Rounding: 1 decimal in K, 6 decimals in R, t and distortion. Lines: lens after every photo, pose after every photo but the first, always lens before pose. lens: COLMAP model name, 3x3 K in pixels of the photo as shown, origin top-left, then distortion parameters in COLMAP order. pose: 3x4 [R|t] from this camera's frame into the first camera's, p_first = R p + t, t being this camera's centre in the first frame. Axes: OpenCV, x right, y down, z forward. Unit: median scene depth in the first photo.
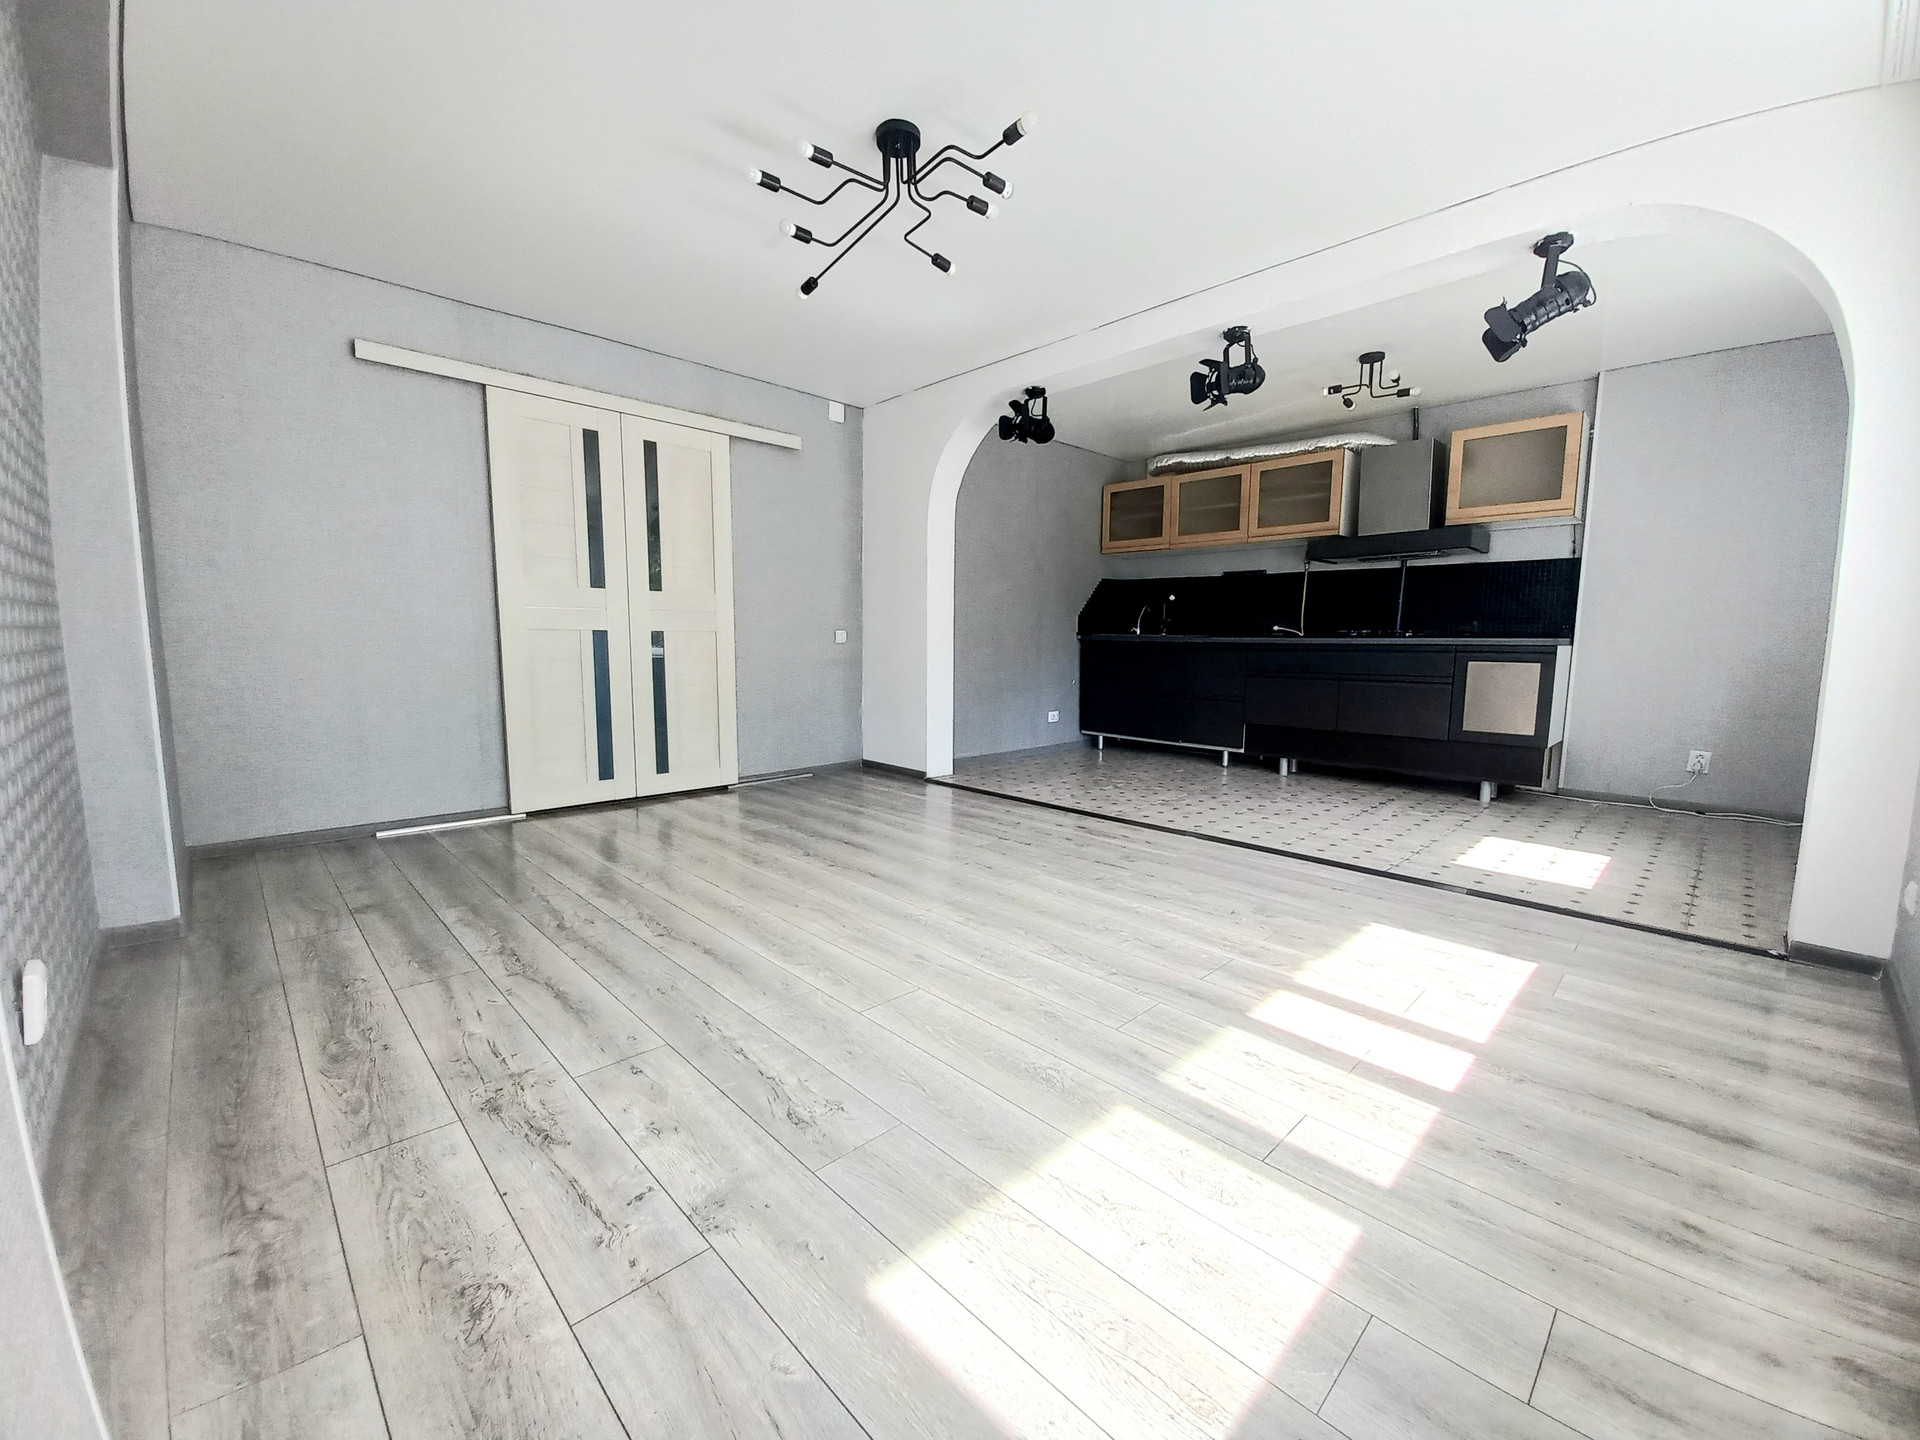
lens RADIAL K [[764.1, 0, 961.5], [0, 764.1, 720.6], [0, 0, 1]] dist [-0.000498, -0.005714]
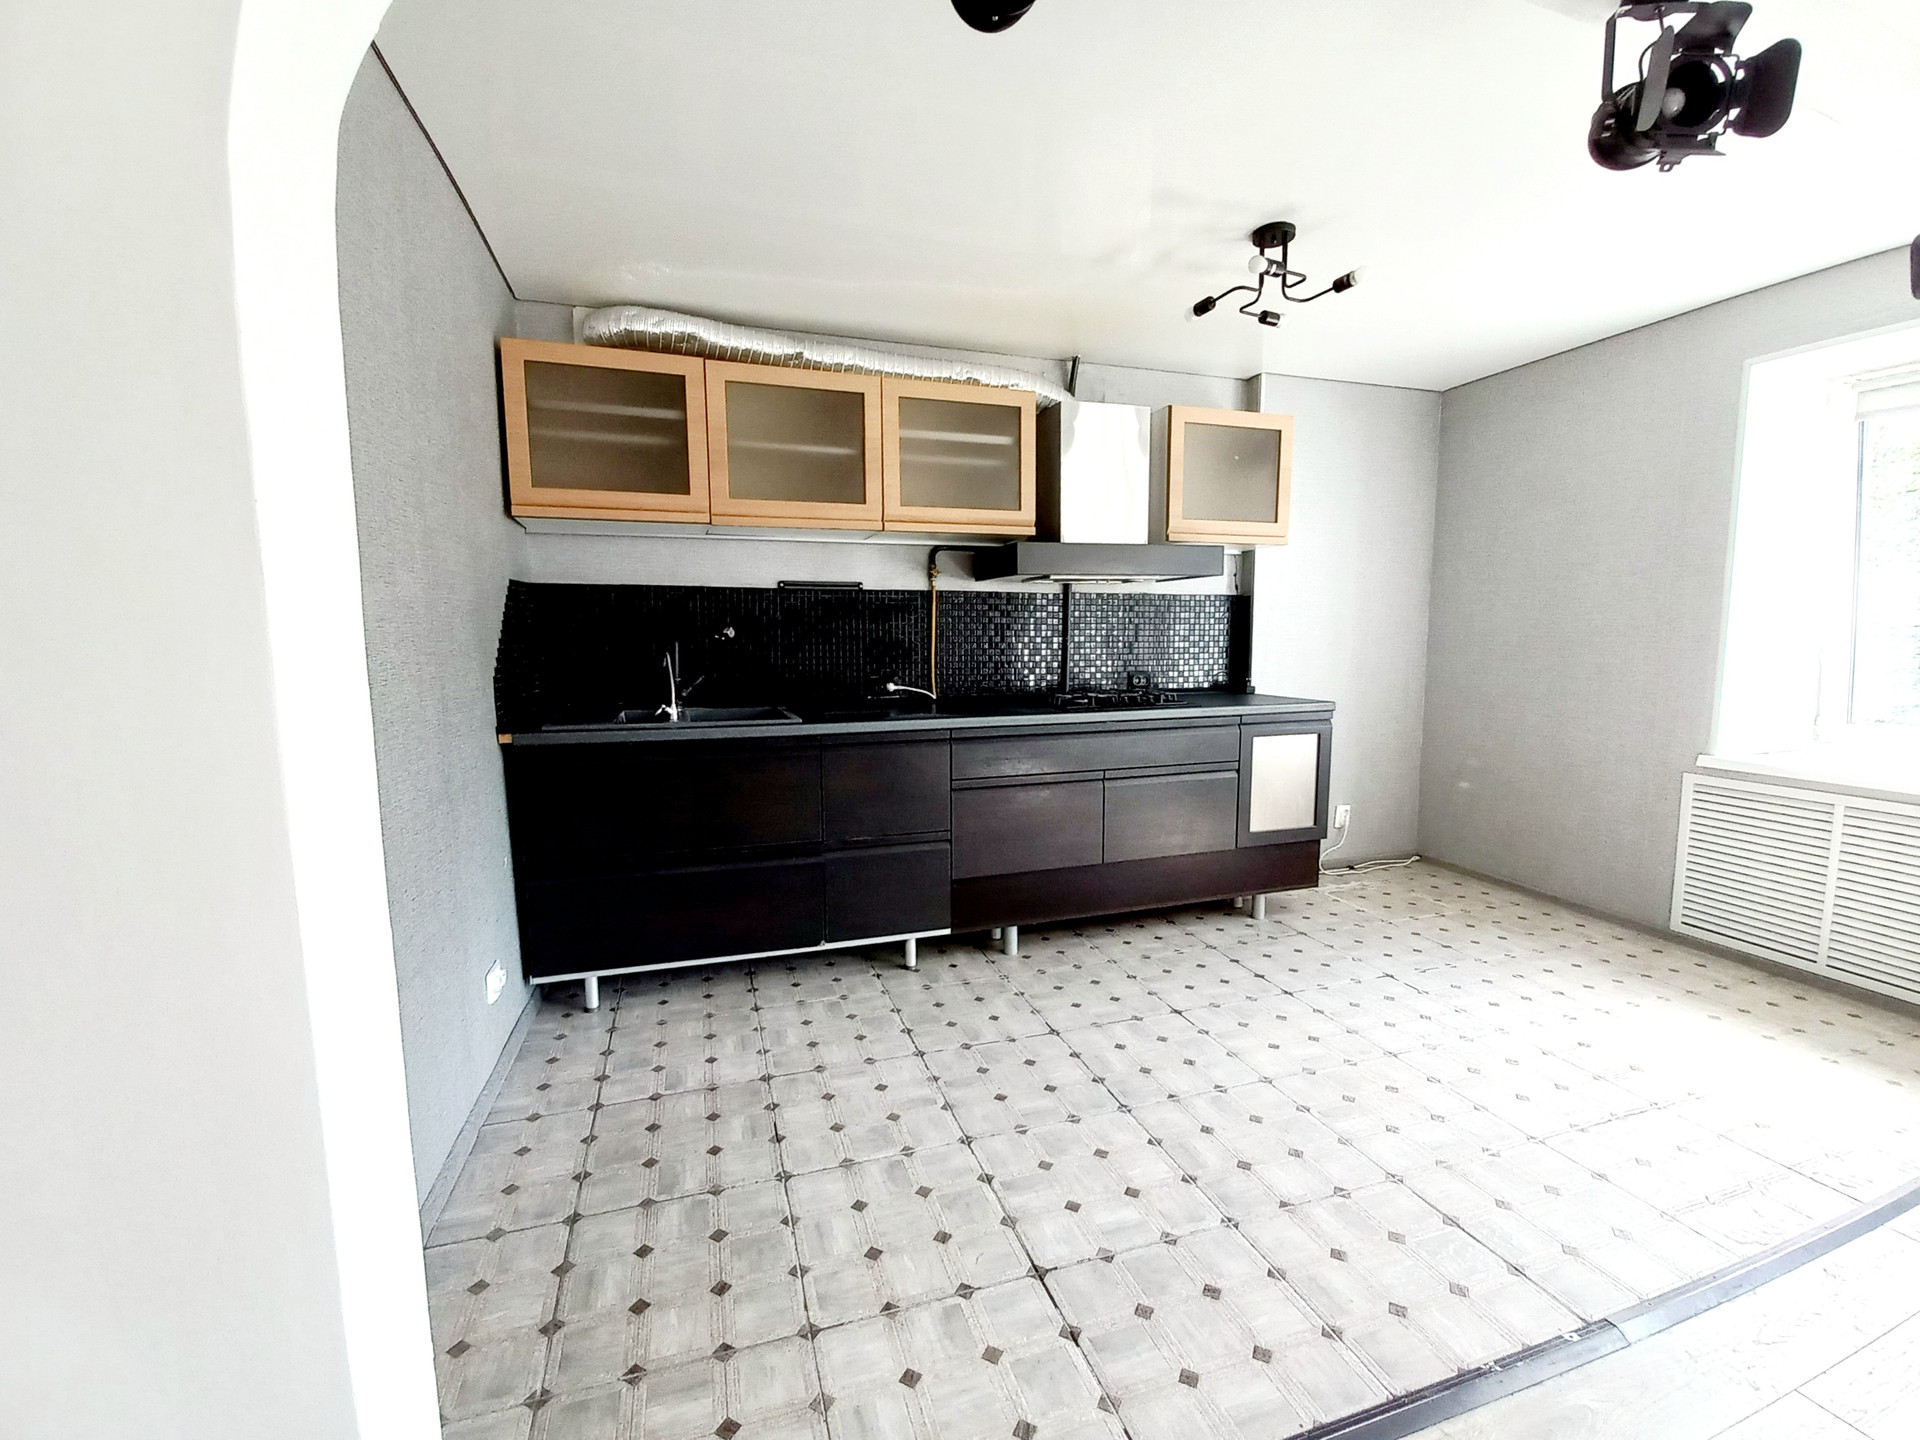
lens RADIAL K [[814.7, 0, 955.6], [0, 814.7, 724.2], [0, 0, 1]] dist [-0.002716, -0.000094]
pose [[0.449829, -0.107564, 0.886614, -0.143480], [0.106123, 0.992125, 0.066522, -0.178965], [-0.886787, 0.064167, 0.457702, 0.946491]]
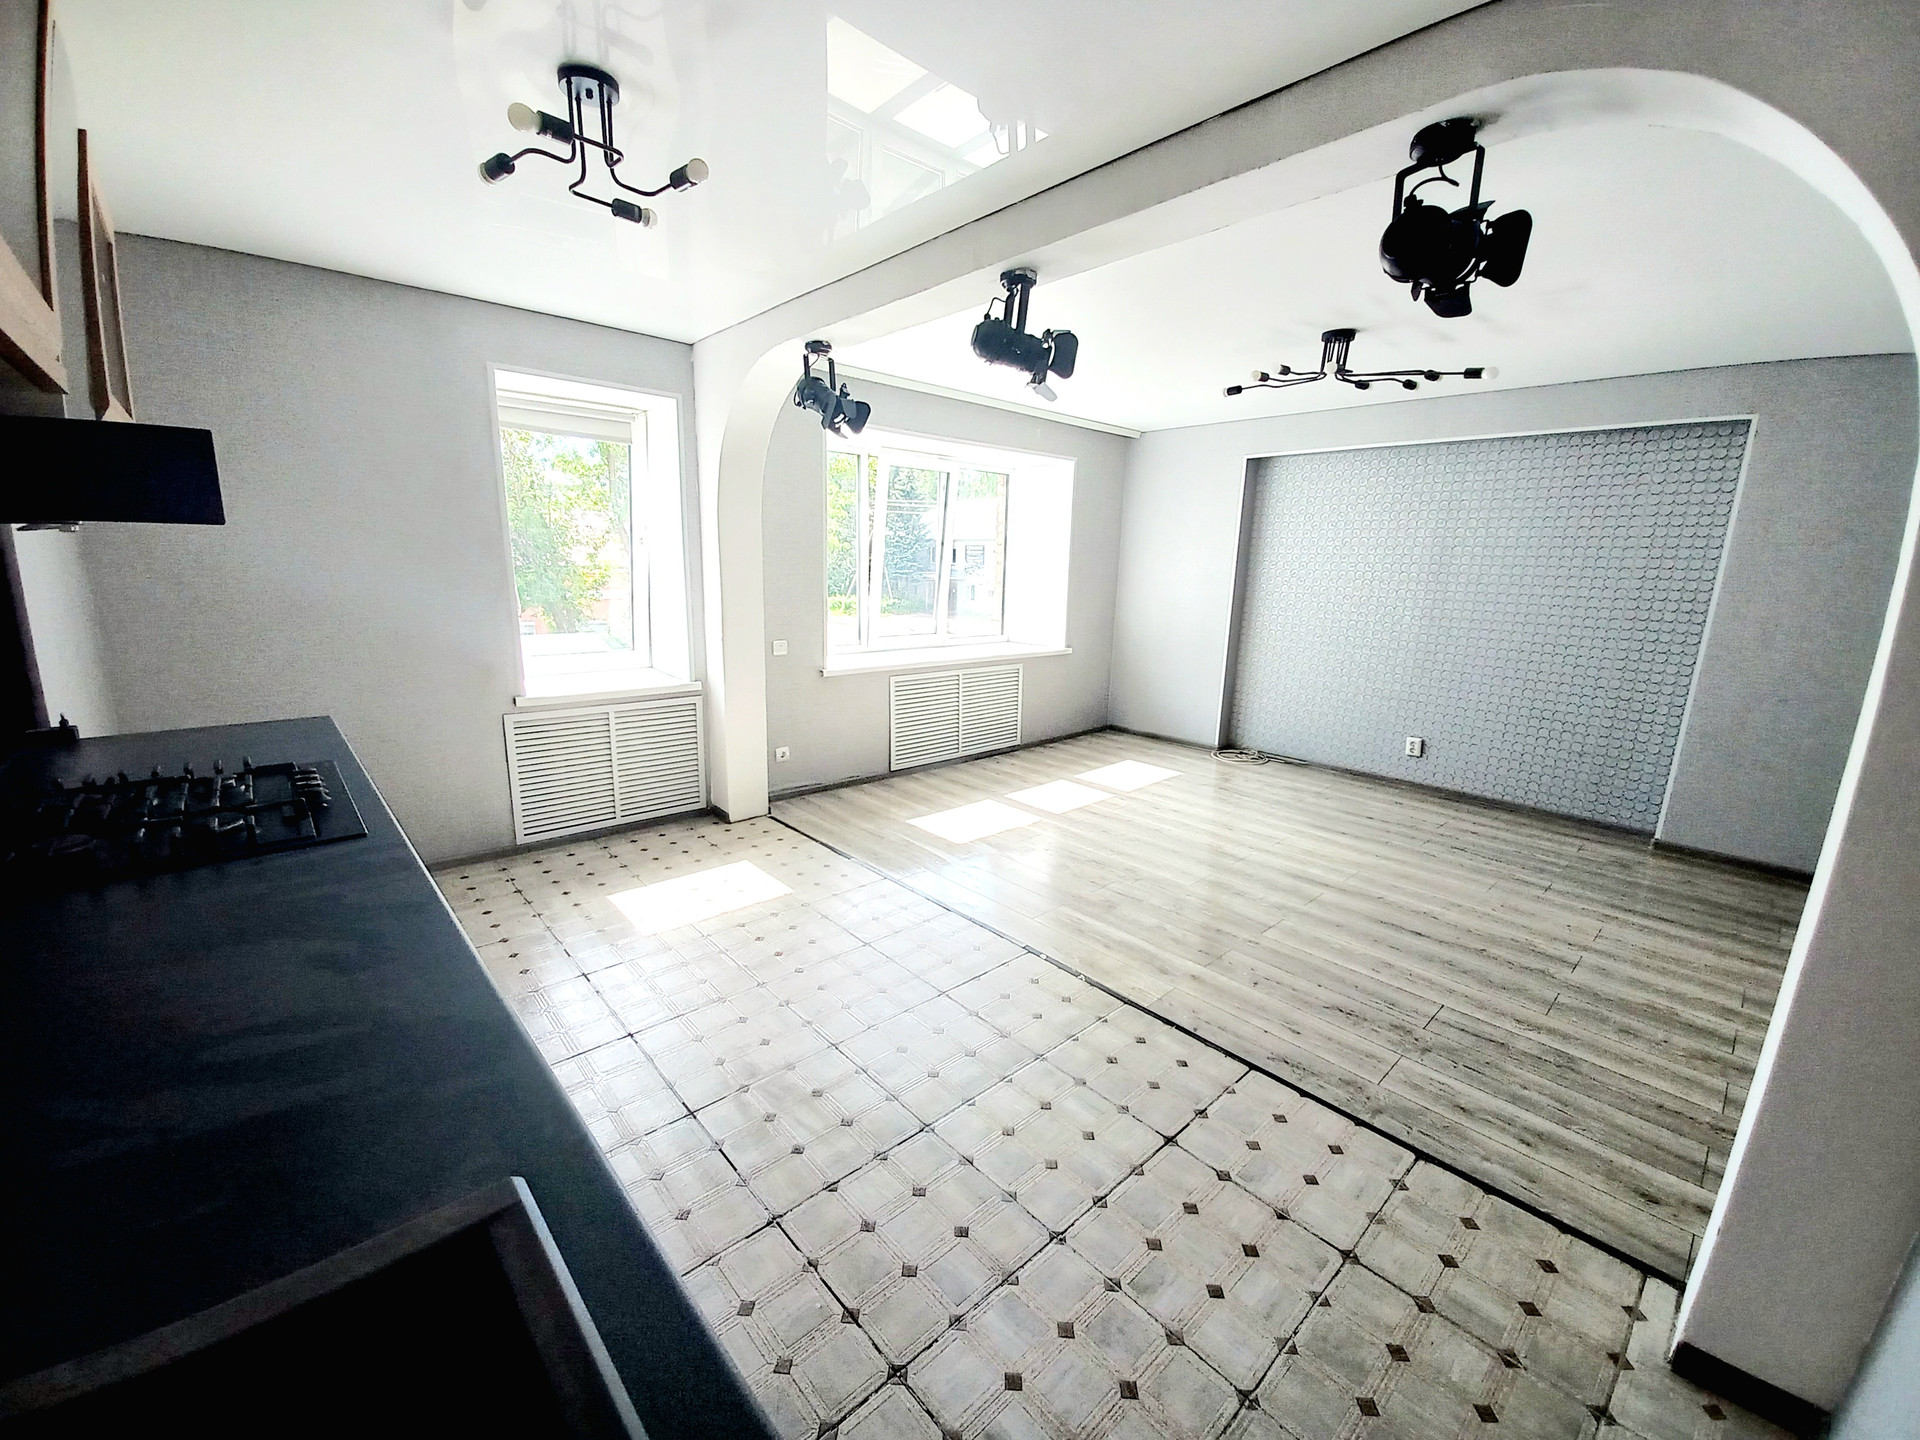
lens RADIAL K [[764.1, 0, 952.1], [0, 764.1, 720.2], [0, 0, 1]] dist [-0.000498, -0.005714]
pose [[-0.998243, -0.042424, 0.041370, 0.306874], [-0.027509, 0.950149, 0.310582, -0.282613], [-0.052484, 0.308898, -0.949646, 1.473266]]
